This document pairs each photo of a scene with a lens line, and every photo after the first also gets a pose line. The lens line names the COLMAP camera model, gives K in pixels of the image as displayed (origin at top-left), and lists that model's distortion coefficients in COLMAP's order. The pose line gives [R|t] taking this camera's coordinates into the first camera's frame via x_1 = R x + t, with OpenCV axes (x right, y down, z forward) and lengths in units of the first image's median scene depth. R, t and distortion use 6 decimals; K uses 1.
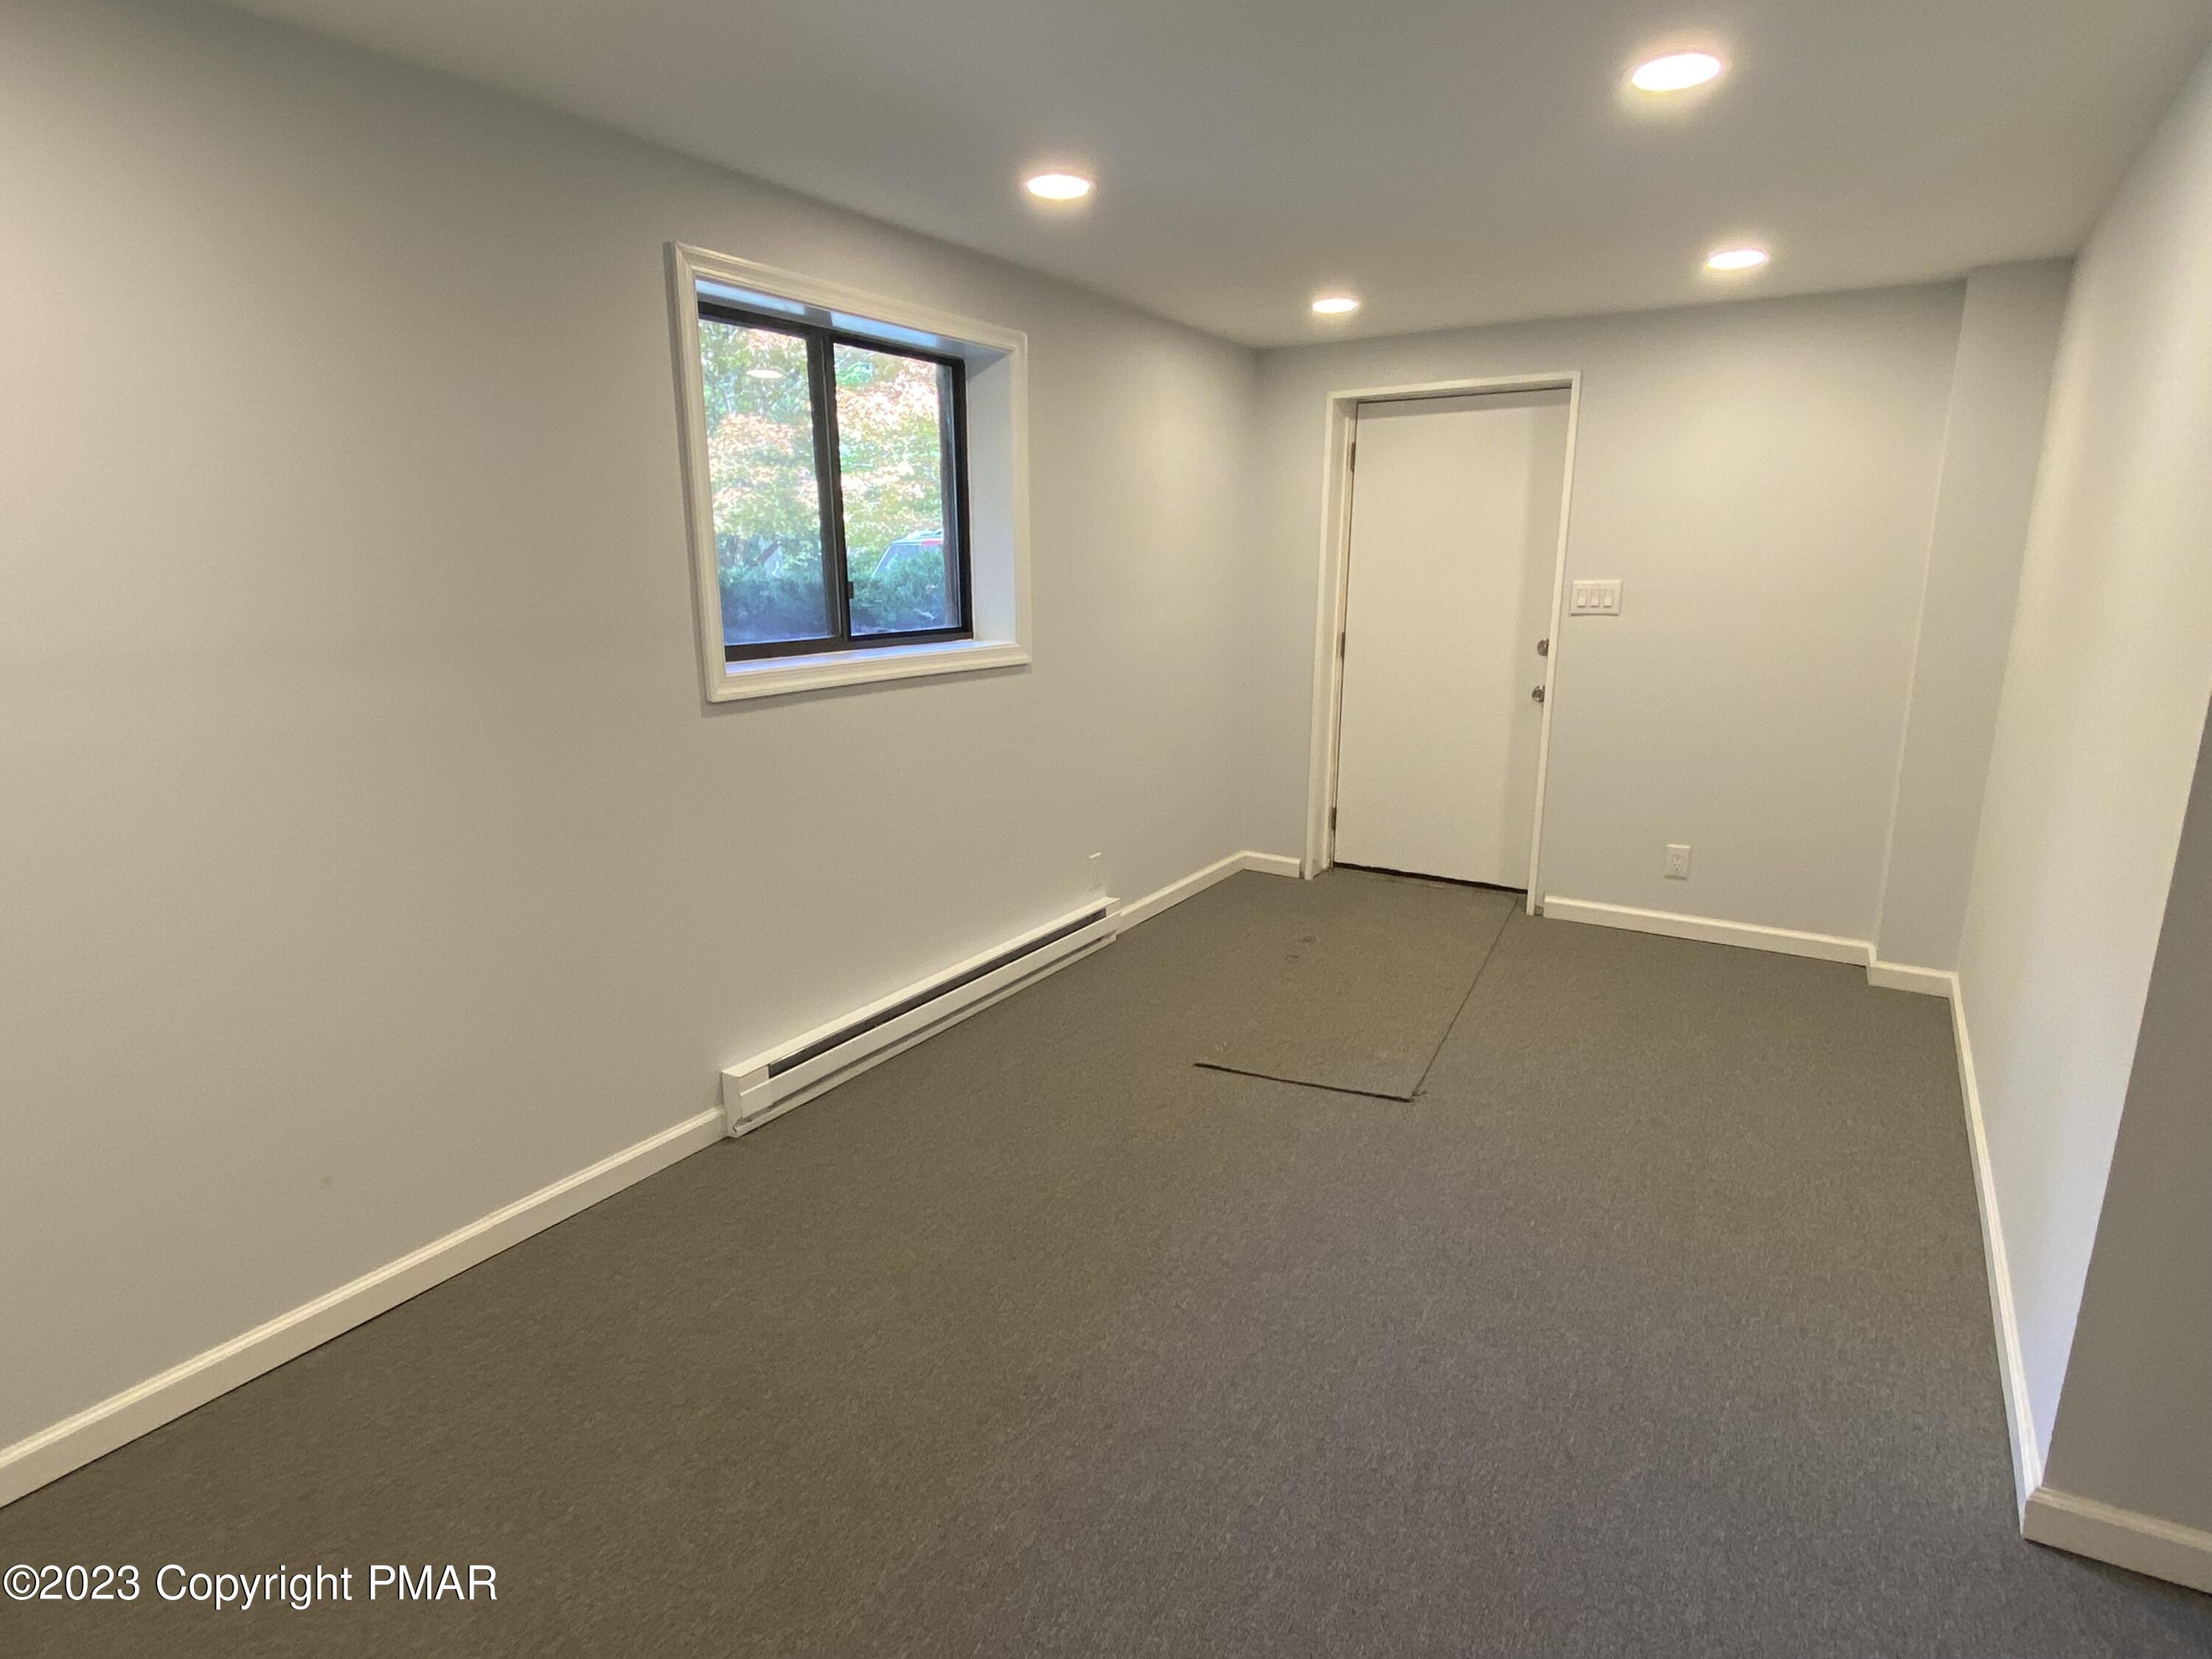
lens RADIAL K [[1203.9, 0, 1110.2], [0, 1203.9, 826.7], [0, 0, 1]] dist [0.075616, -0.070762]
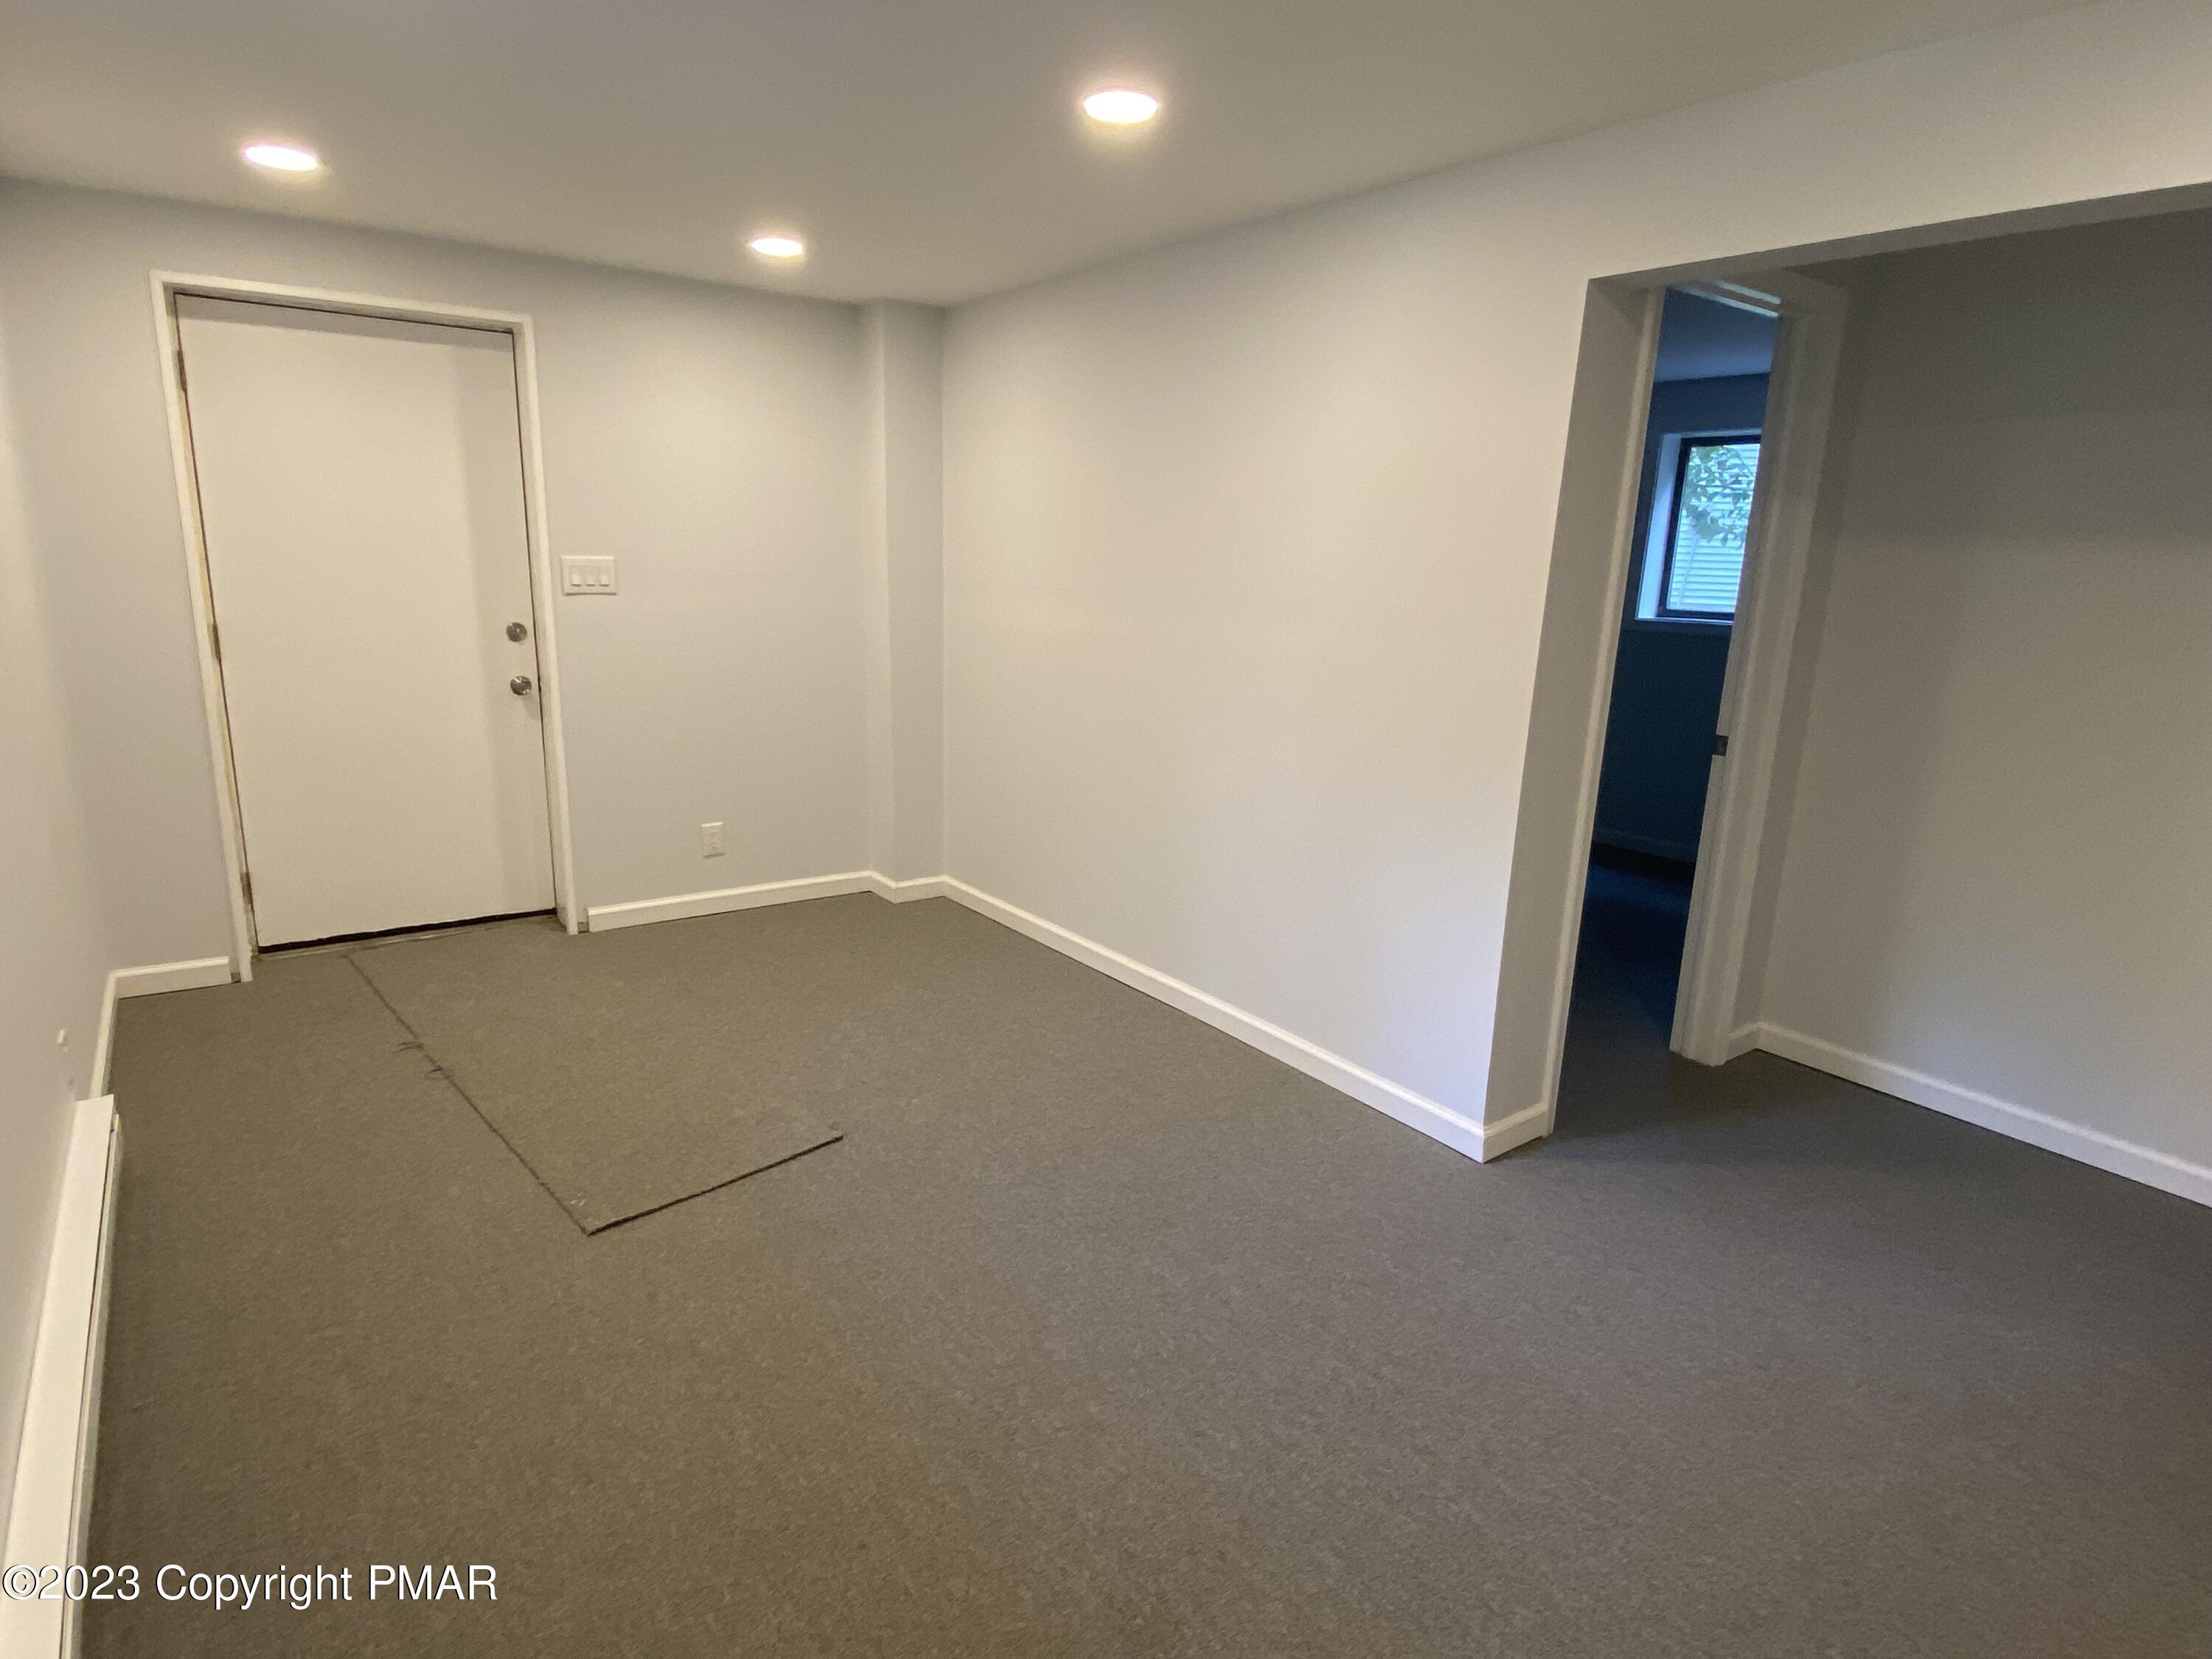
lens RADIAL K [[1203.9, 0, 1110.2], [0, 1203.9, 826.7], [0, 0, 1]] dist [0.075616, -0.070762]
pose [[0.367063, -0.196637, 0.909174, -0.306108], [0.171456, 0.974957, 0.141643, -0.063442], [-0.914258, 0.103891, 0.391585, 0.289284]]
